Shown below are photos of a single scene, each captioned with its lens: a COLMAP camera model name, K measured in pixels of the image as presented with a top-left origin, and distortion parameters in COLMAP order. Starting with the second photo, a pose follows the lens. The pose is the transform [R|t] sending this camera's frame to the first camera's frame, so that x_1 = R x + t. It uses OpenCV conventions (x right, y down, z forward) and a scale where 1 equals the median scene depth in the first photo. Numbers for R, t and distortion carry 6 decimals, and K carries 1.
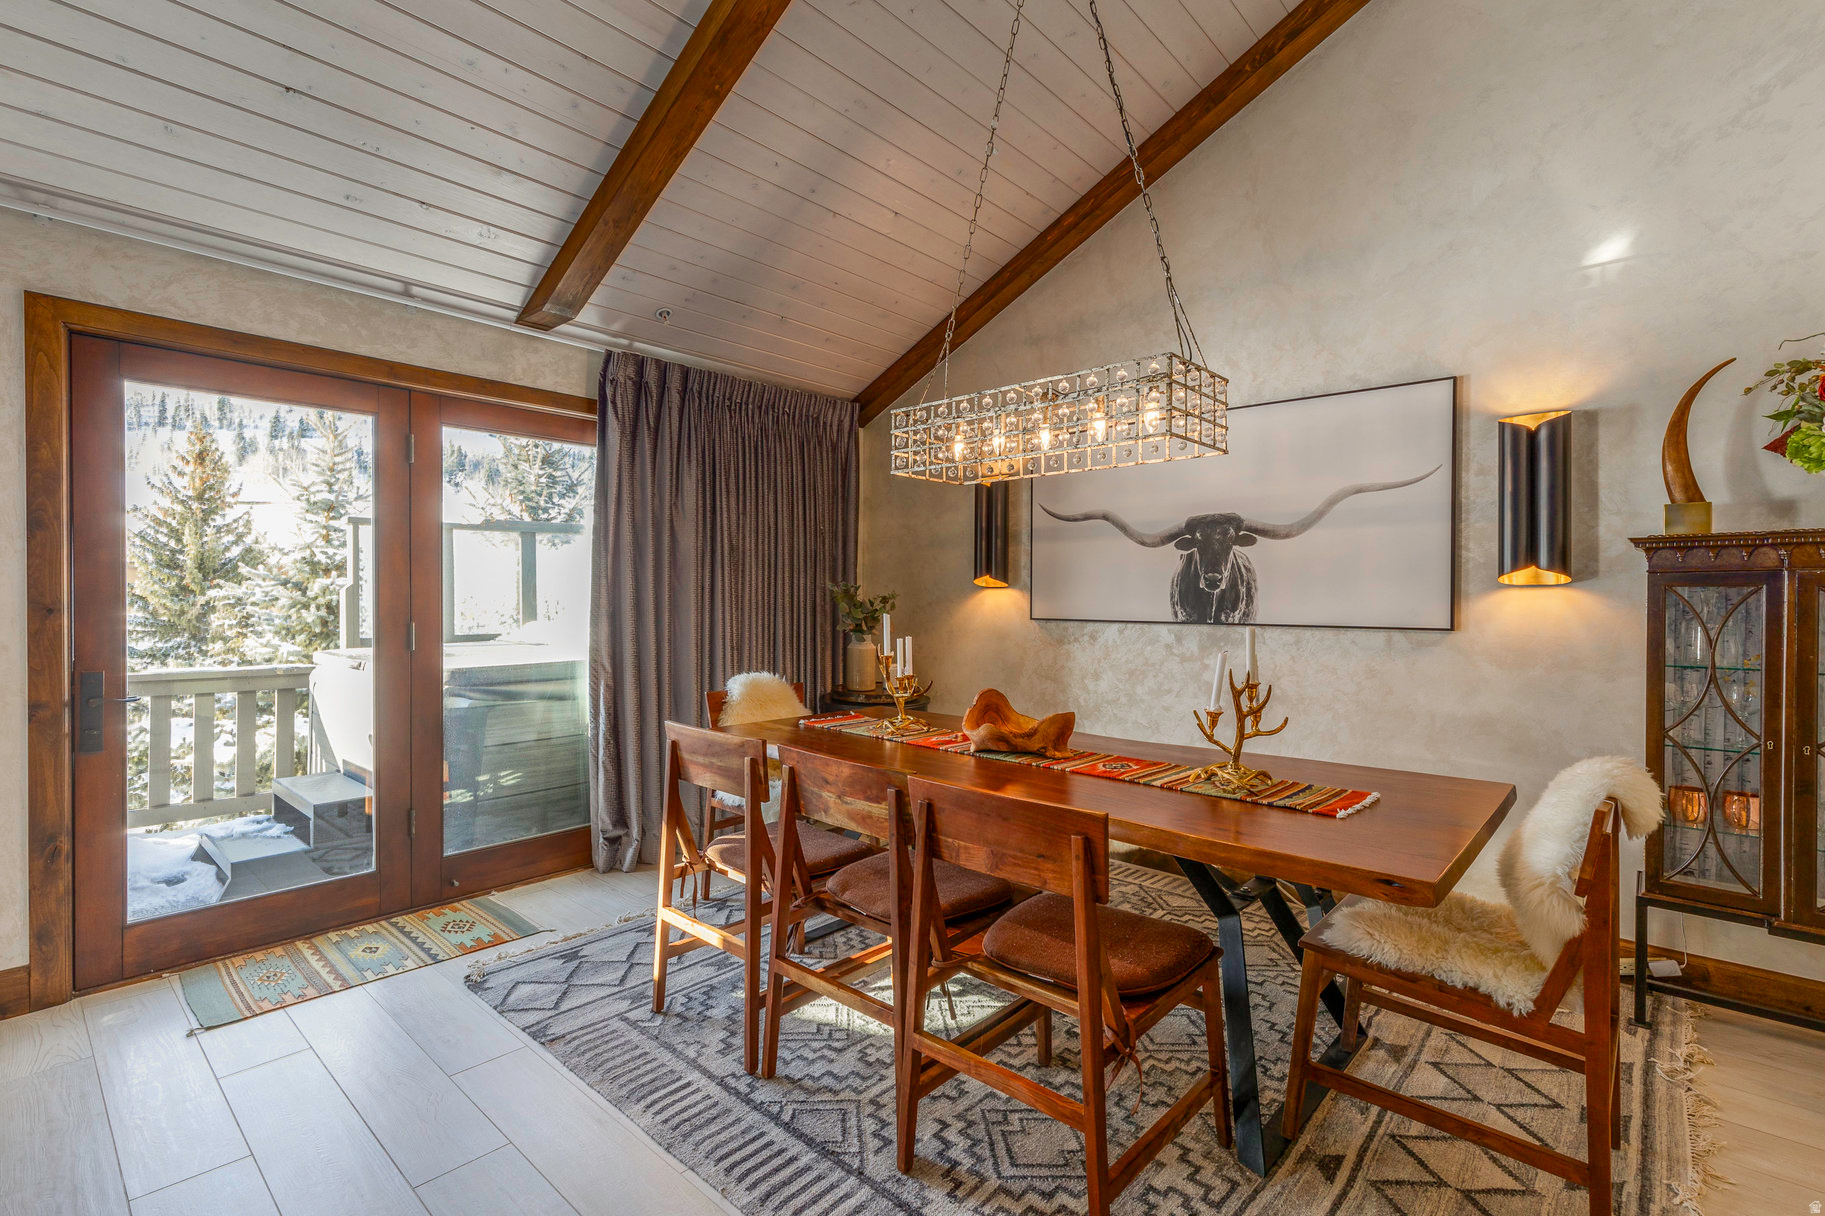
lens RADIAL K [[842.4, 0, 908.8], [0, 842.4, 601.2], [0, 0, 1]] dist [0.009446, -0.001986]
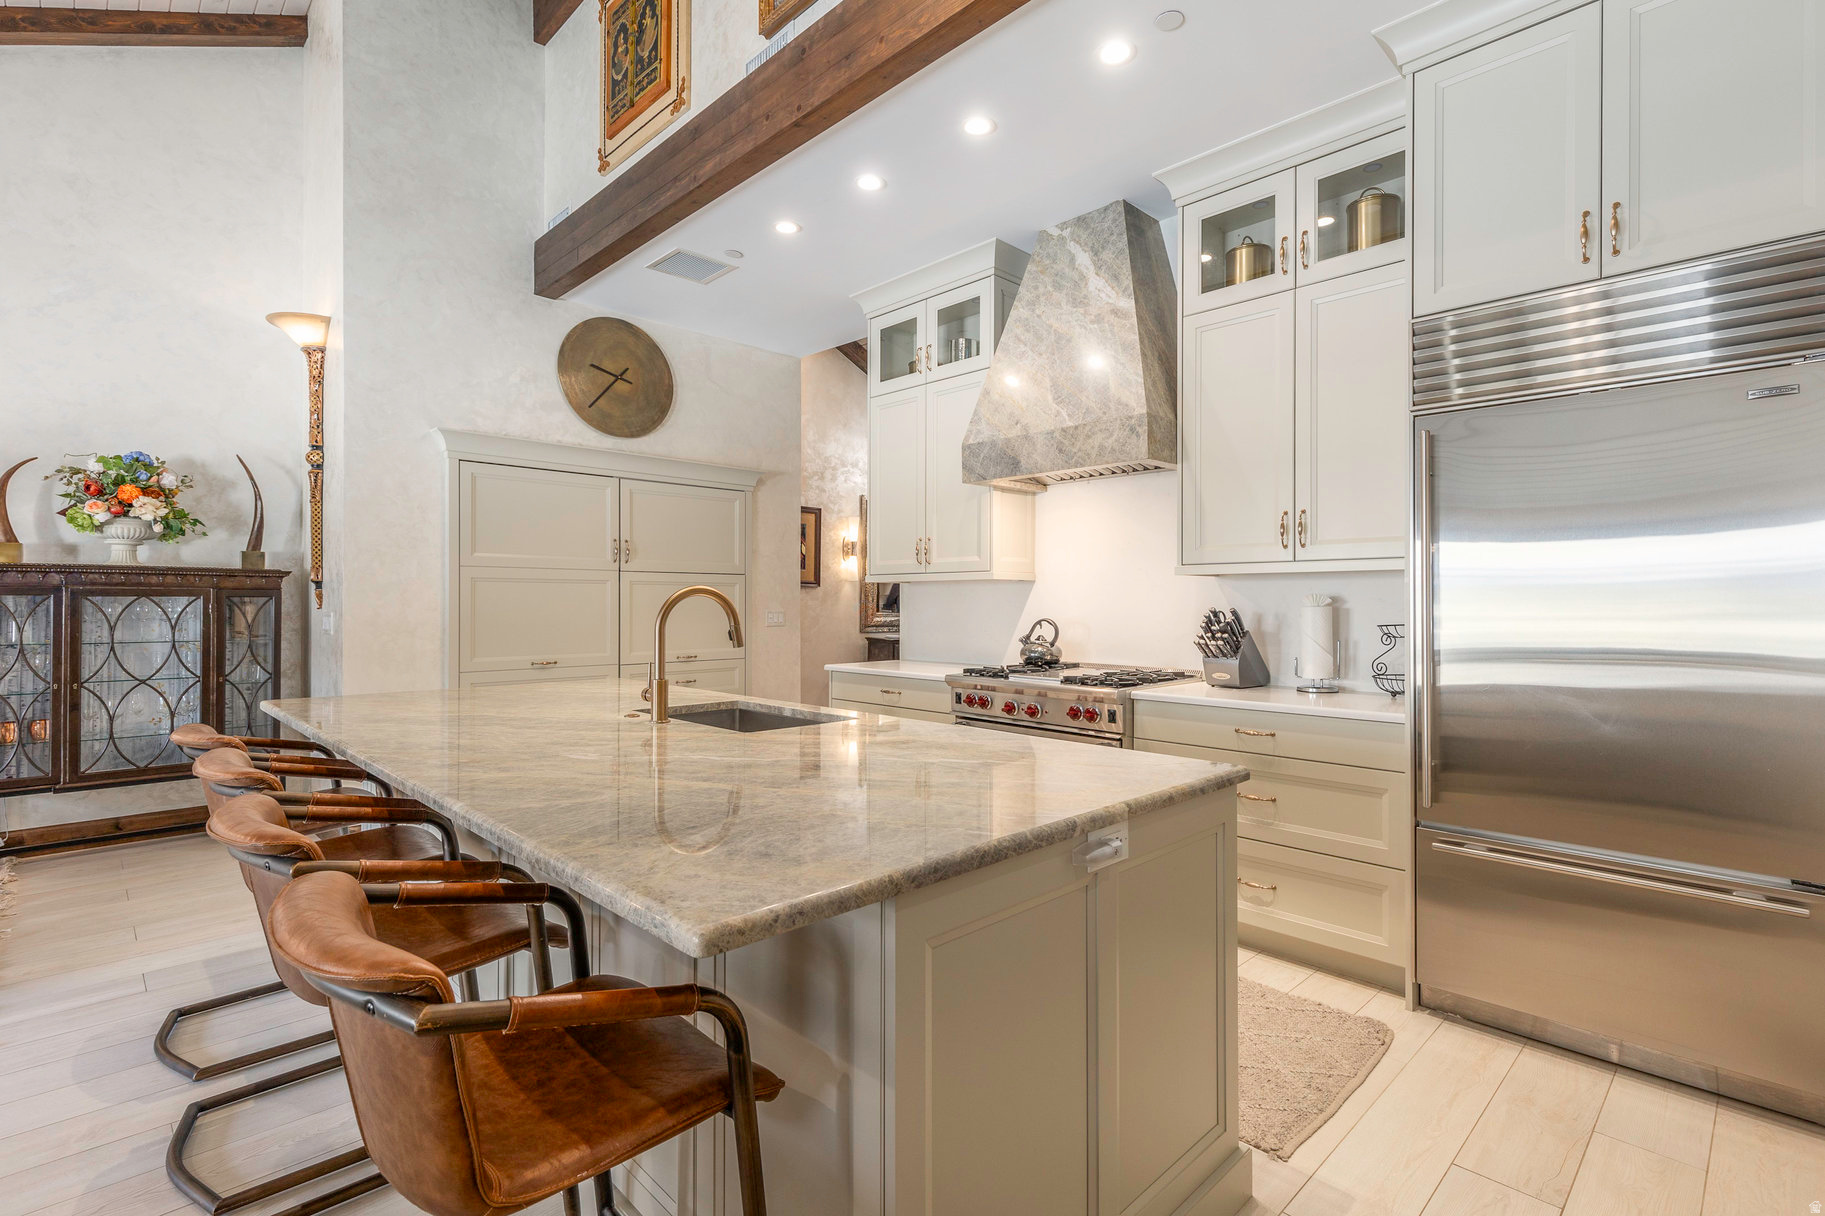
lens RADIAL K [[842.4, 0, 920.6], [0, 842.4, 598.7], [0, 0, 1]] dist [0.009446, -0.001986]
pose [[0.050995, 0.000753, 0.998699, -0.462146], [0.004068, 0.999991, -0.000962, -0.001729], [-0.998691, 0.004112, 0.050991, -0.627418]]
